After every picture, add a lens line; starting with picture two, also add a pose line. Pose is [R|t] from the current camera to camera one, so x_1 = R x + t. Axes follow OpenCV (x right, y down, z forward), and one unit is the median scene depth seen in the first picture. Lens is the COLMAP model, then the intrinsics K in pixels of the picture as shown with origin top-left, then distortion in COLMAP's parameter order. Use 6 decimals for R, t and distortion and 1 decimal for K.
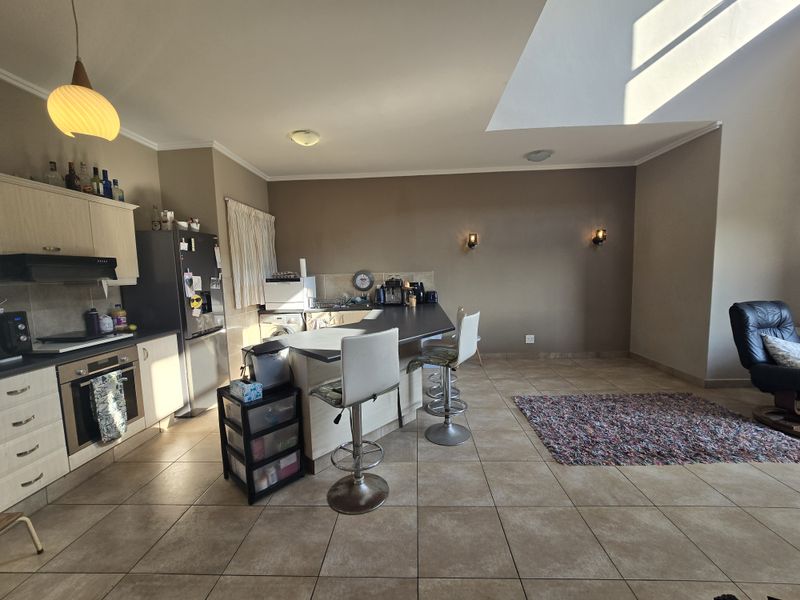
lens RADIAL K [[329.1, 0, 404.3], [0, 329.1, 300.4], [0, 0, 1]] dist [-0.001174, -0.000184]
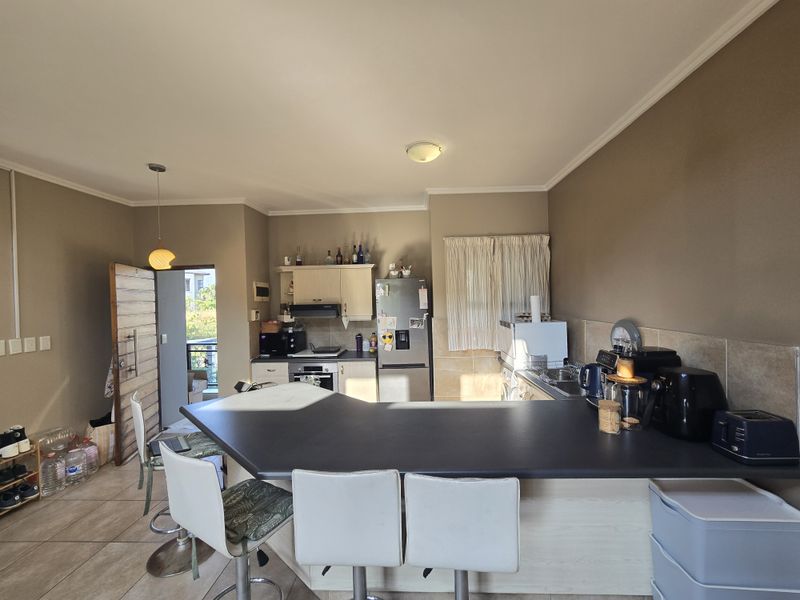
lens RADIAL K [[329.1, 0, 404.3], [0, 329.1, 300.4], [0, 0, 1]] dist [-0.001174, -0.000184]
pose [[-0.019808, 0.037351, -0.999106, 0.387328], [-0.061838, 0.997343, 0.038511, -0.130174], [0.997890, 0.062546, -0.017445, 0.766511]]
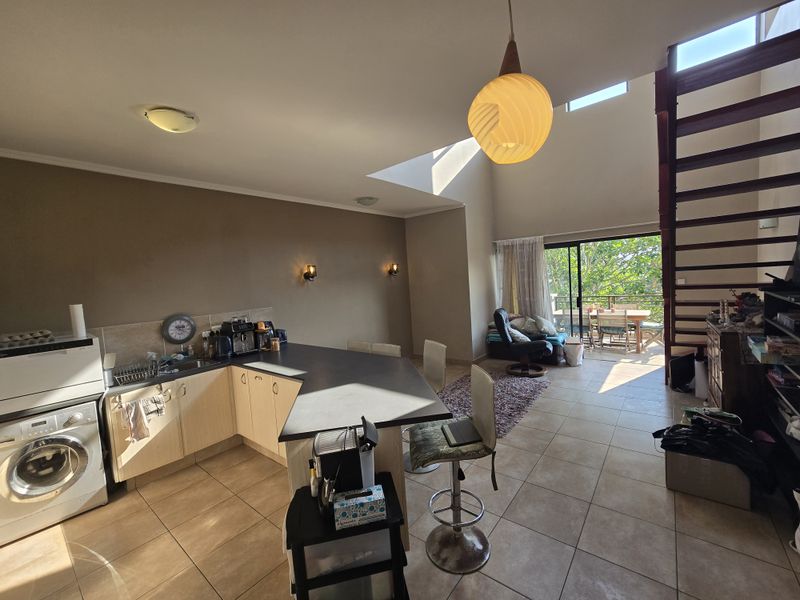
lens RADIAL K [[329.1, 0, 404.3], [0, 329.1, 300.4], [0, 0, 1]] dist [-0.001174, -0.000184]
pose [[0.595822, -0.069242, 0.800126, -0.443249], [0.120420, 0.992716, -0.003764, -0.067166], [-0.794037, 0.098594, 0.599820, 0.222782]]
